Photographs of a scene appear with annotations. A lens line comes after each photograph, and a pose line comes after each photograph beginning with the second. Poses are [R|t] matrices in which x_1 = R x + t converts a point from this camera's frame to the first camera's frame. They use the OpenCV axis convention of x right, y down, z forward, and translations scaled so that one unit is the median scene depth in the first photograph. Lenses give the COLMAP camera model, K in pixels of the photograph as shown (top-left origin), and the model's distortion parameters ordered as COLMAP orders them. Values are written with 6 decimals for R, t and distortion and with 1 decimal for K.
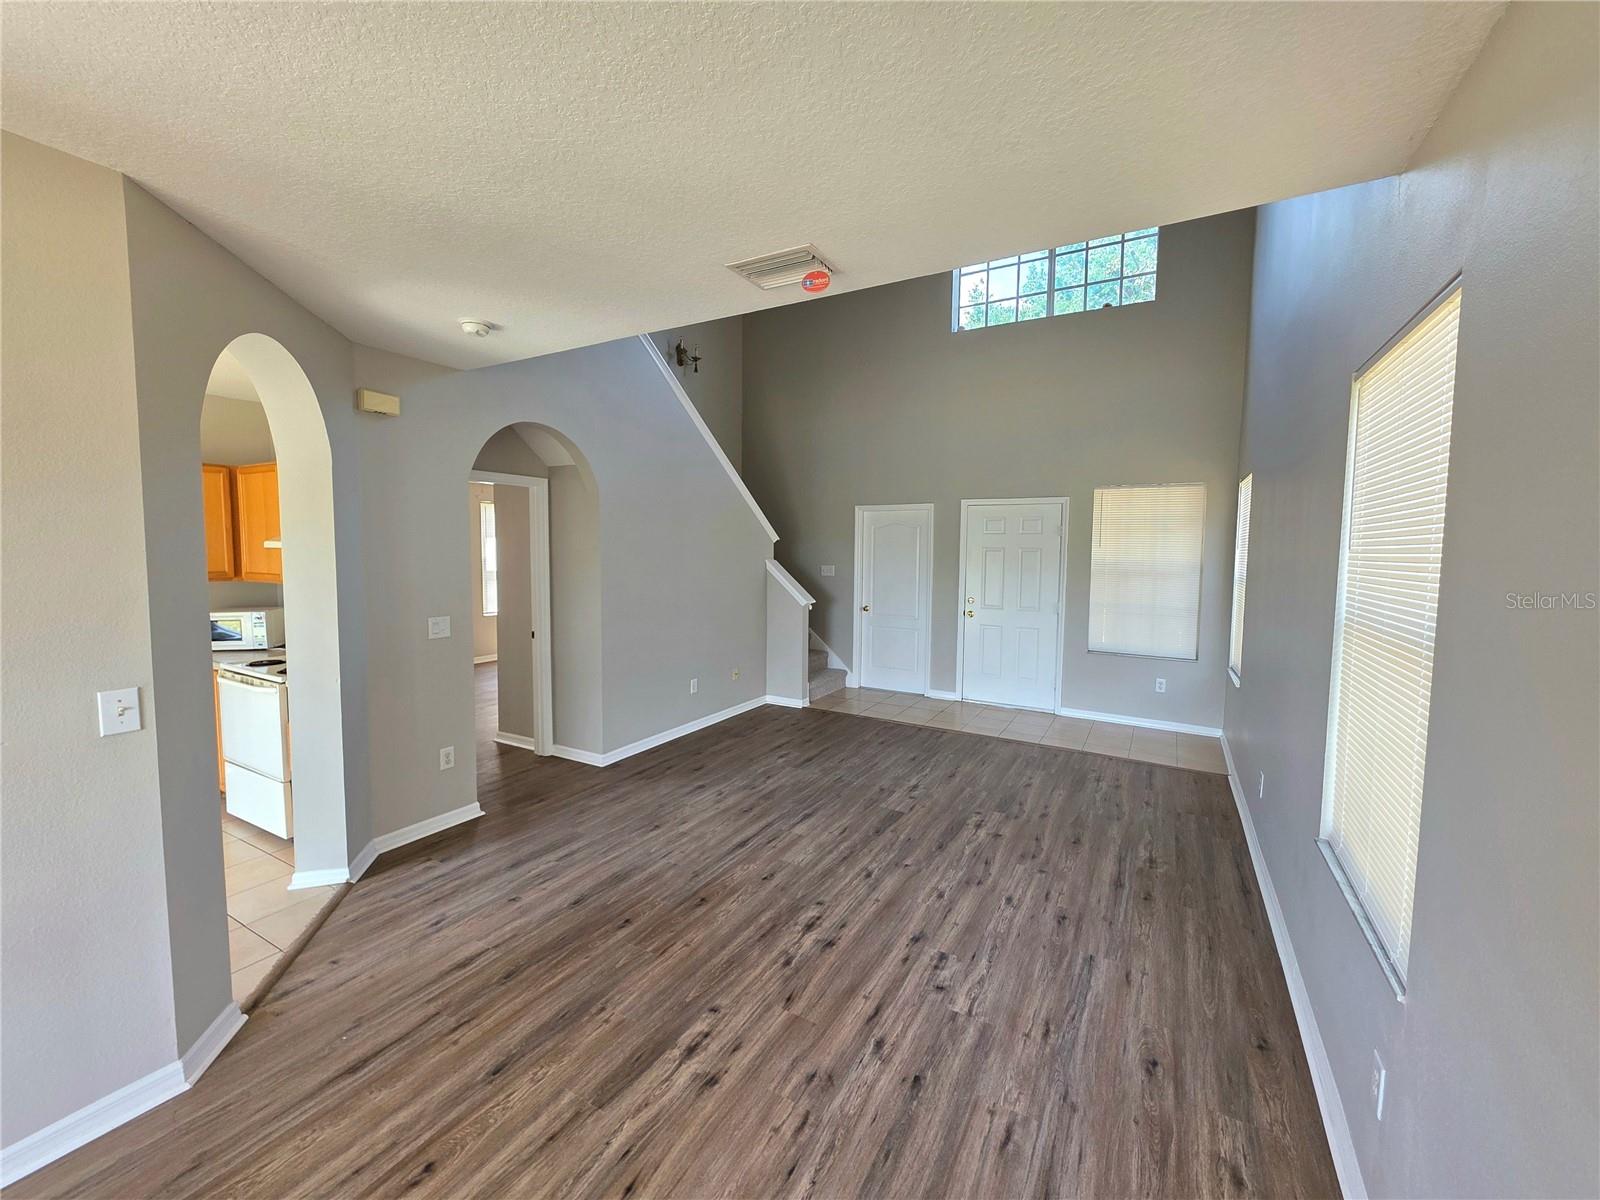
lens RADIAL K [[637.5, 0, 801.6], [0, 637.5, 594.2], [0, 0, 1]] dist [-0.000117, -0.000741]
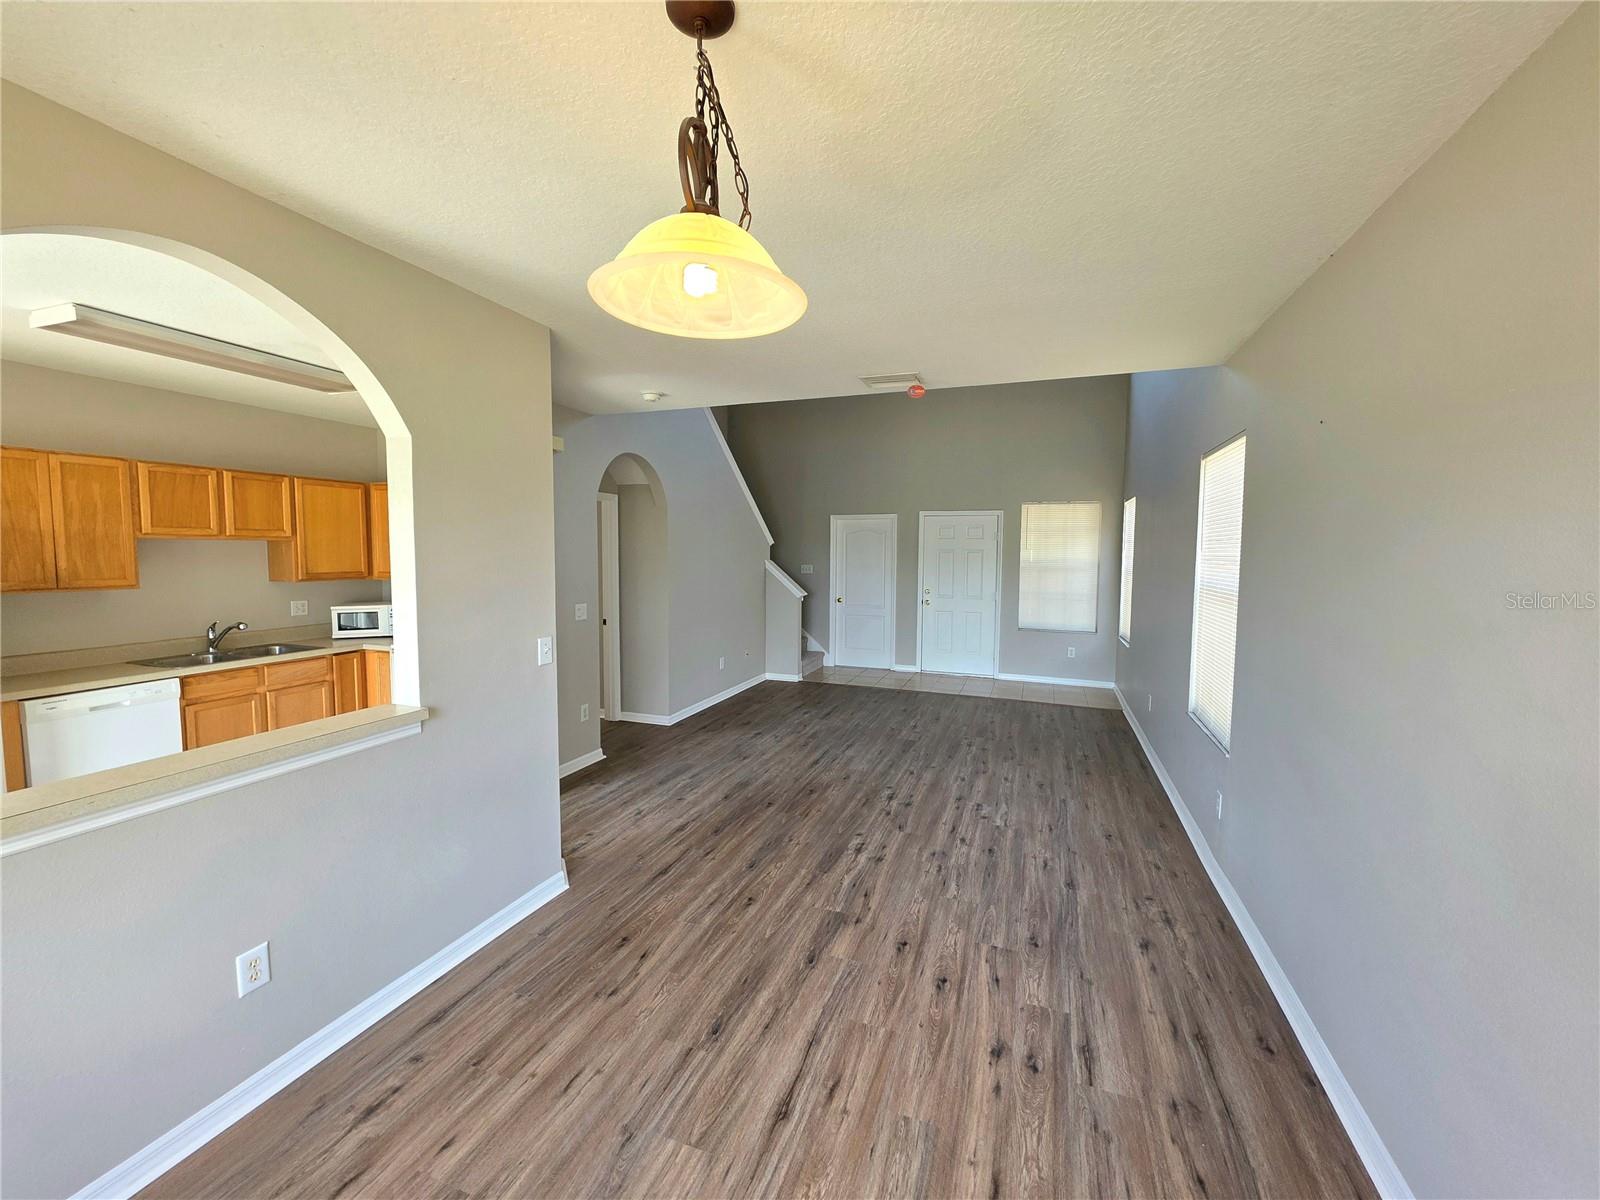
lens RADIAL K [[637.5, 0, 804.4], [0, 637.5, 593.8], [0, 0, 1]] dist [-0.000117, -0.000741]
pose [[0.986337, -0.013899, 0.164155, -0.361533], [0.014416, 0.999894, -0.001958, 0.026331], [-0.164110, 0.004298, 0.986433, -0.395748]]
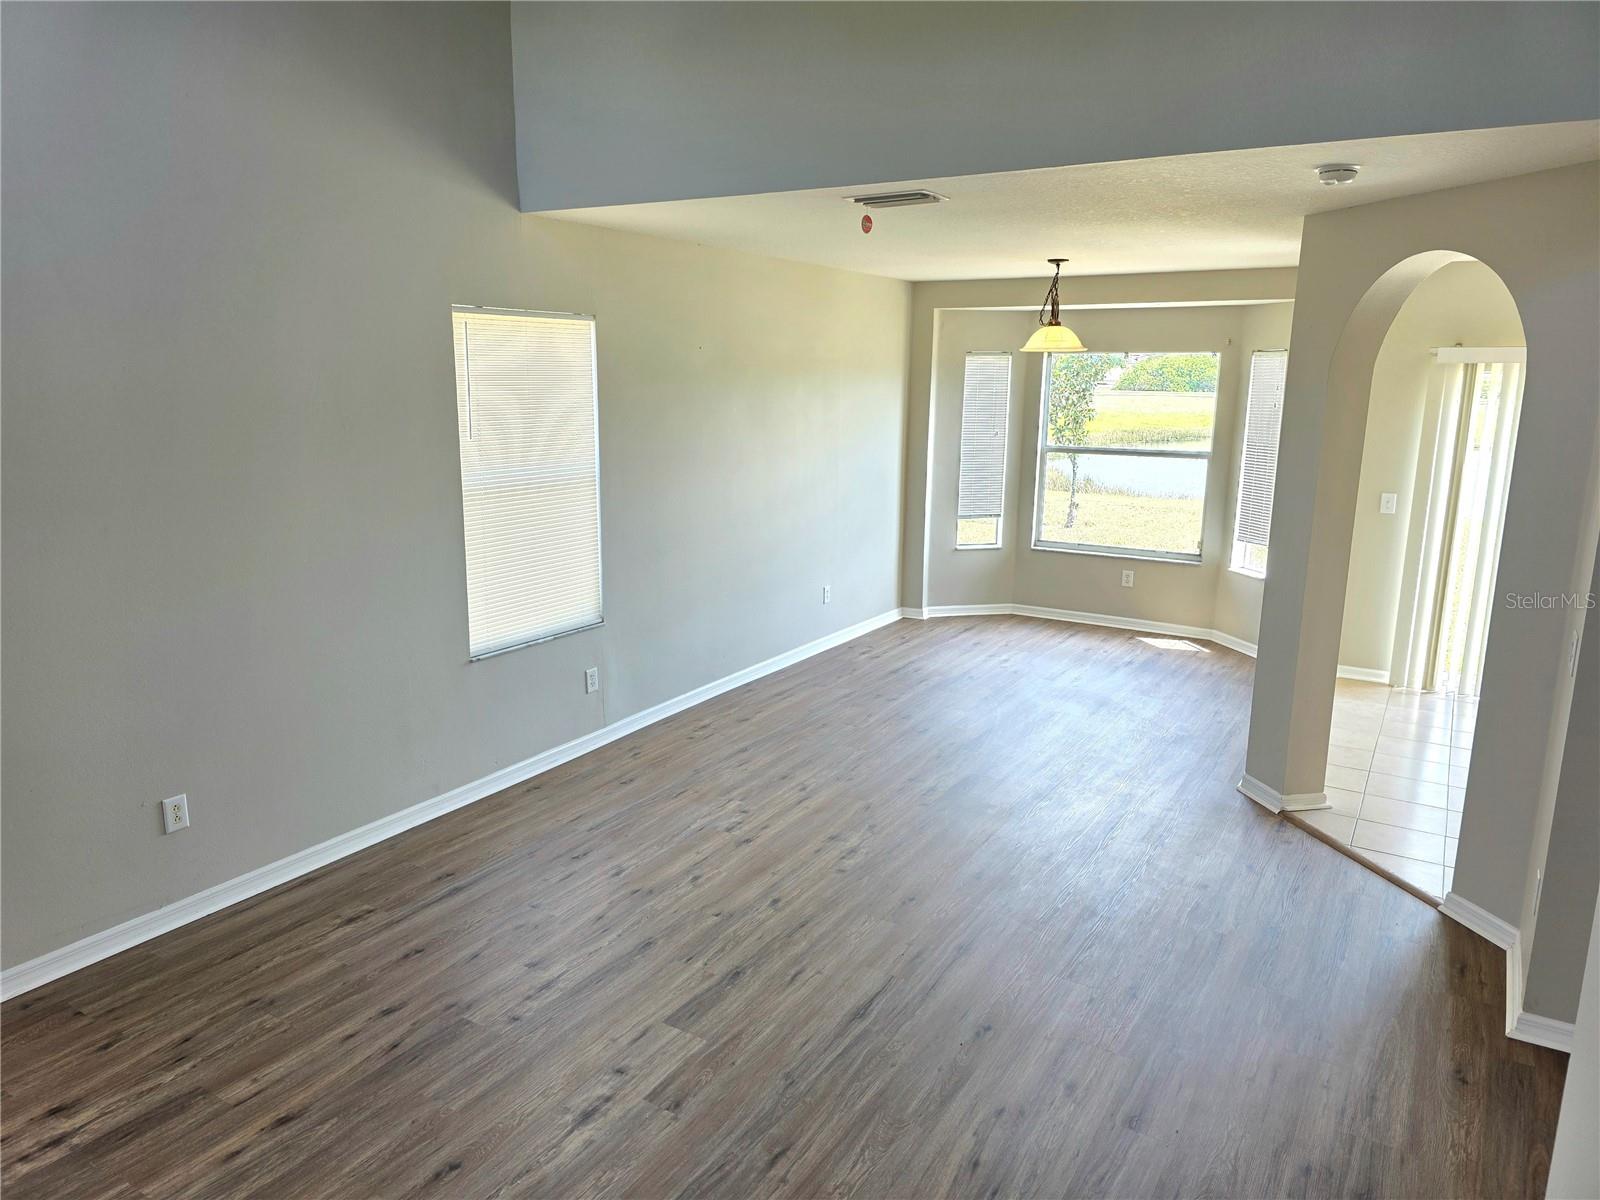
lens RADIAL K [[1070.1, 0, 800.2], [0, 1070.1, 599.3], [0, 0, 1]] dist [0.003362, 0.000298]
pose [[-0.999445, -0.025460, 0.021479, 0.055615], [-0.018442, 0.959909, 0.279705, -0.245626], [-0.027739, 0.279154, -0.959846, 2.036583]]
